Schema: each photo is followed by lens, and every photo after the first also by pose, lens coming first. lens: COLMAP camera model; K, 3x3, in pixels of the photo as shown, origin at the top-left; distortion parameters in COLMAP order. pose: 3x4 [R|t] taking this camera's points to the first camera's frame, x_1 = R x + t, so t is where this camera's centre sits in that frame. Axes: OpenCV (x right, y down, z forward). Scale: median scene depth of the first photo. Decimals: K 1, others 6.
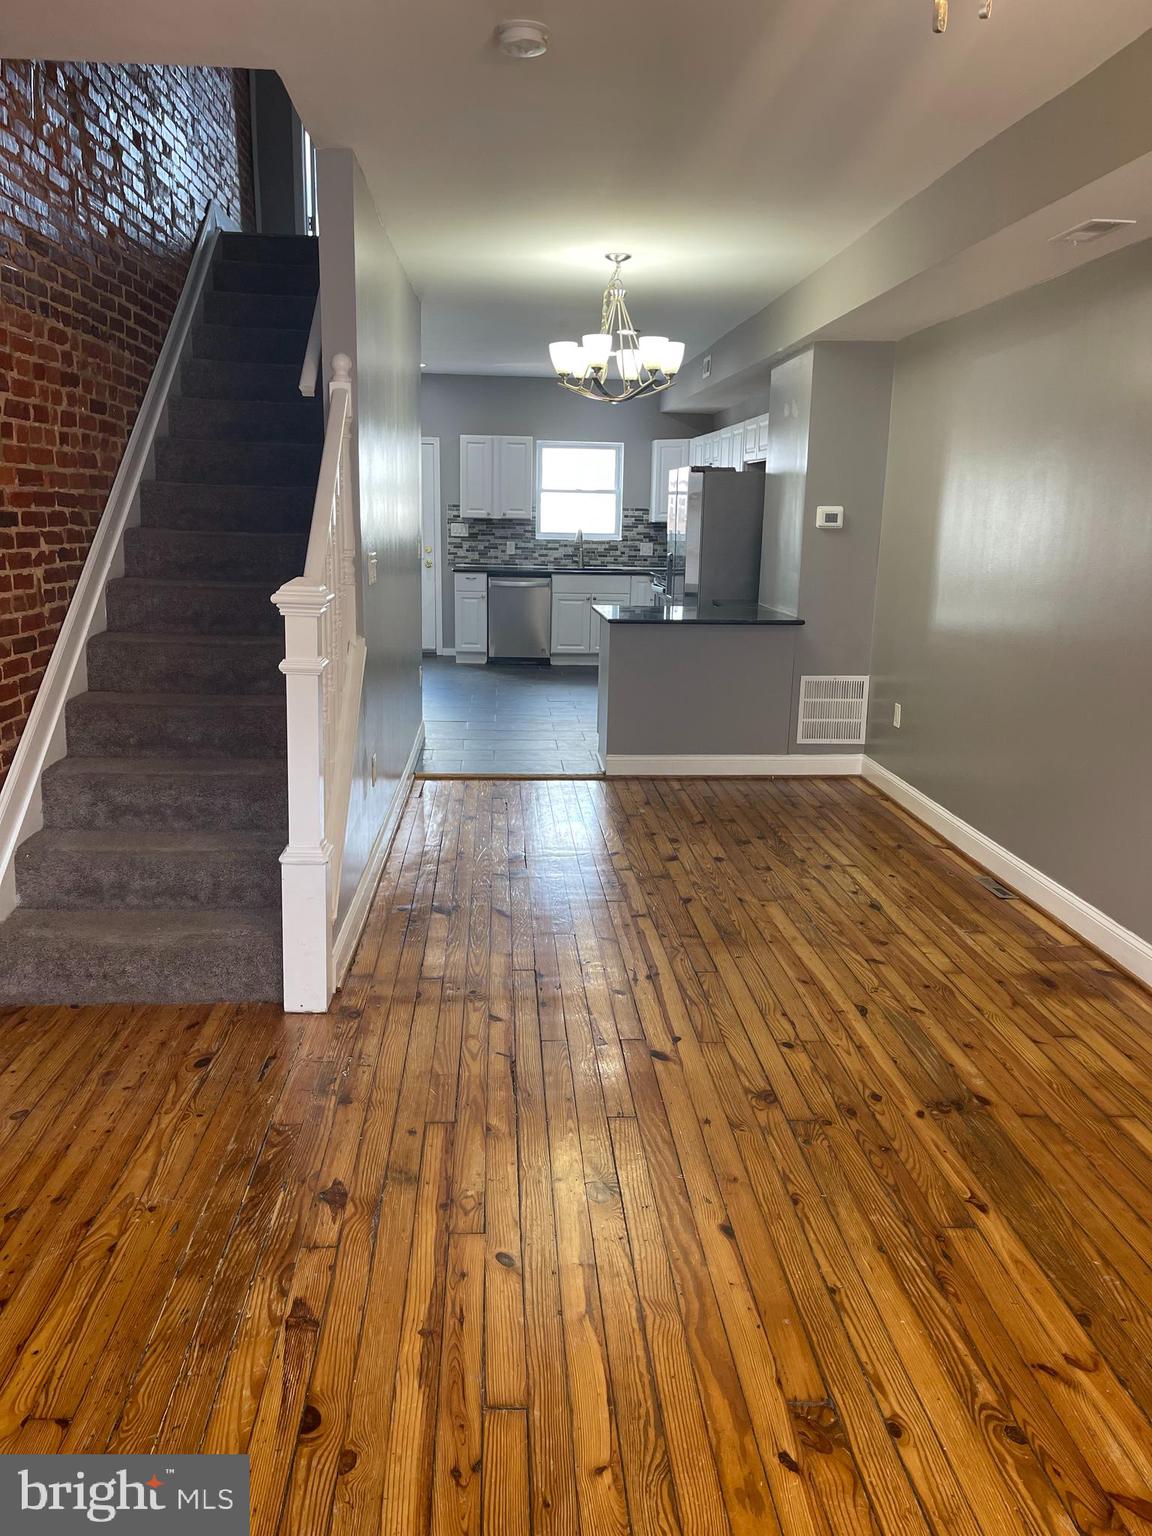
lens RADIAL K [[1146.4, 0, 576.0], [0, 1146.4, 768.0], [0, 0, 1]] dist [0.047696, -0.068535]
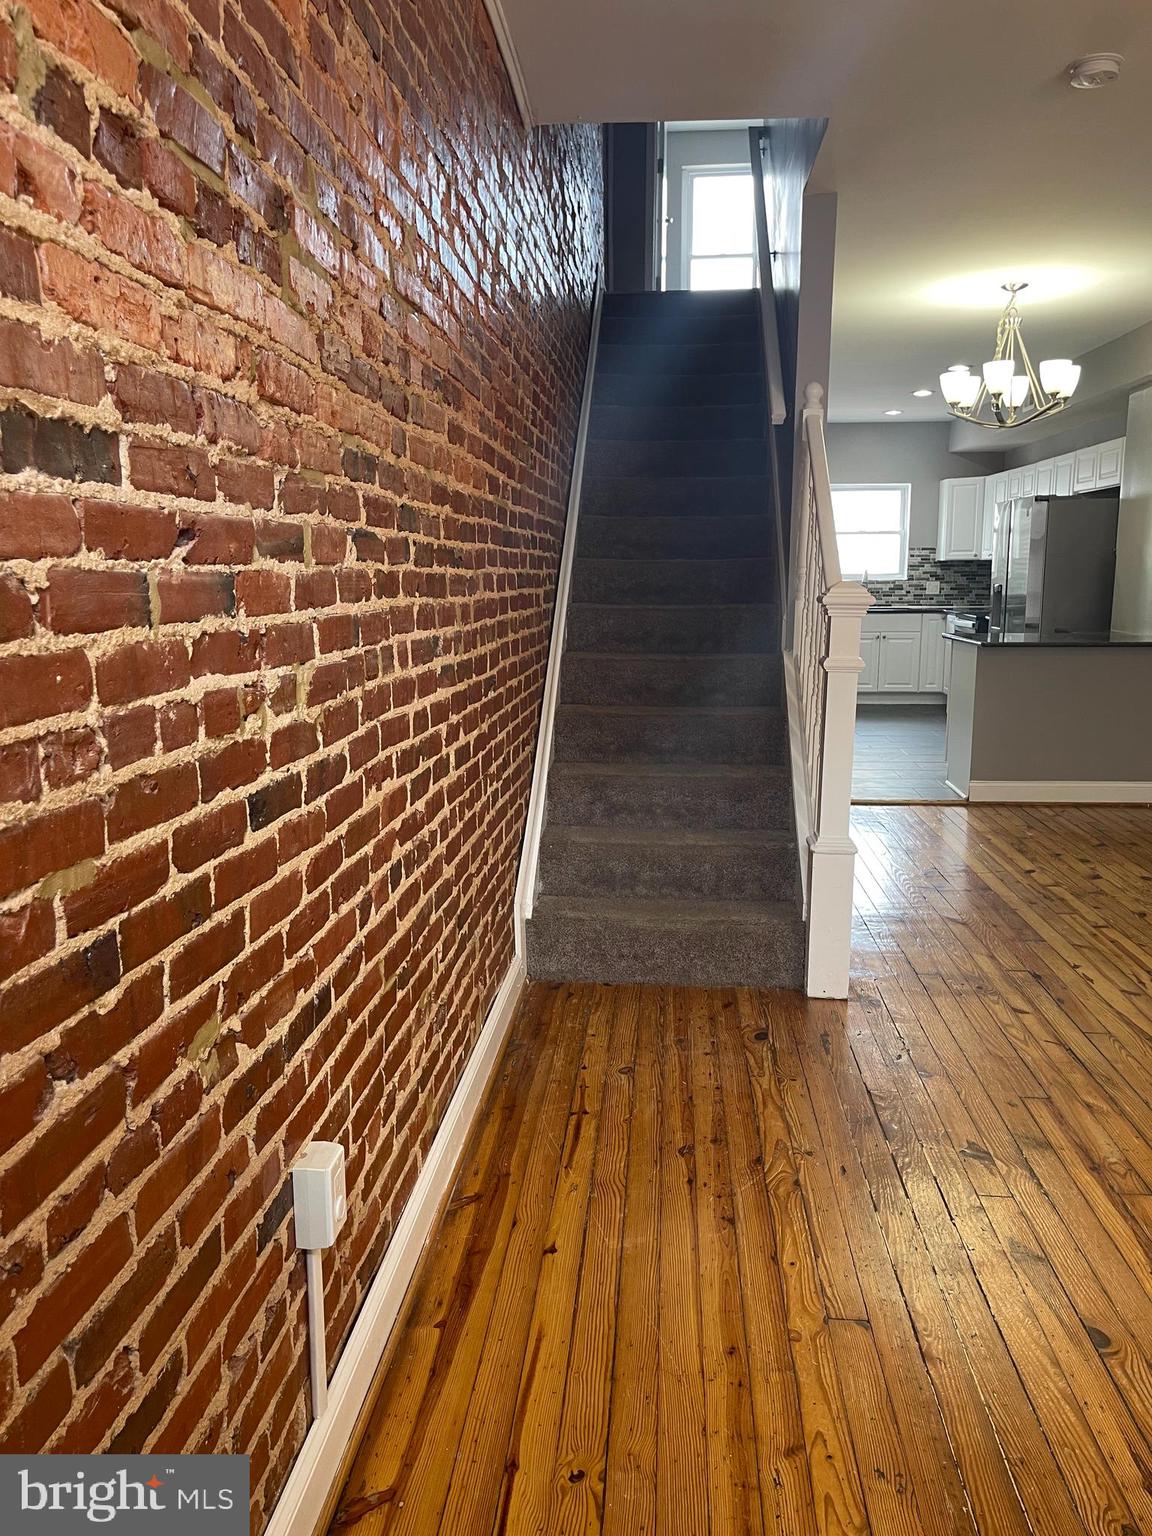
lens RADIAL K [[1146.4, 0, 576.0], [0, 1146.4, 768.0], [0, 0, 1]] dist [0.047696, -0.068535]
pose [[0.988128, 0.002873, -0.153605, -0.278135], [-0.010623, 0.998710, -0.049653, 0.054196], [0.153264, 0.050696, 0.986884, -0.067286]]
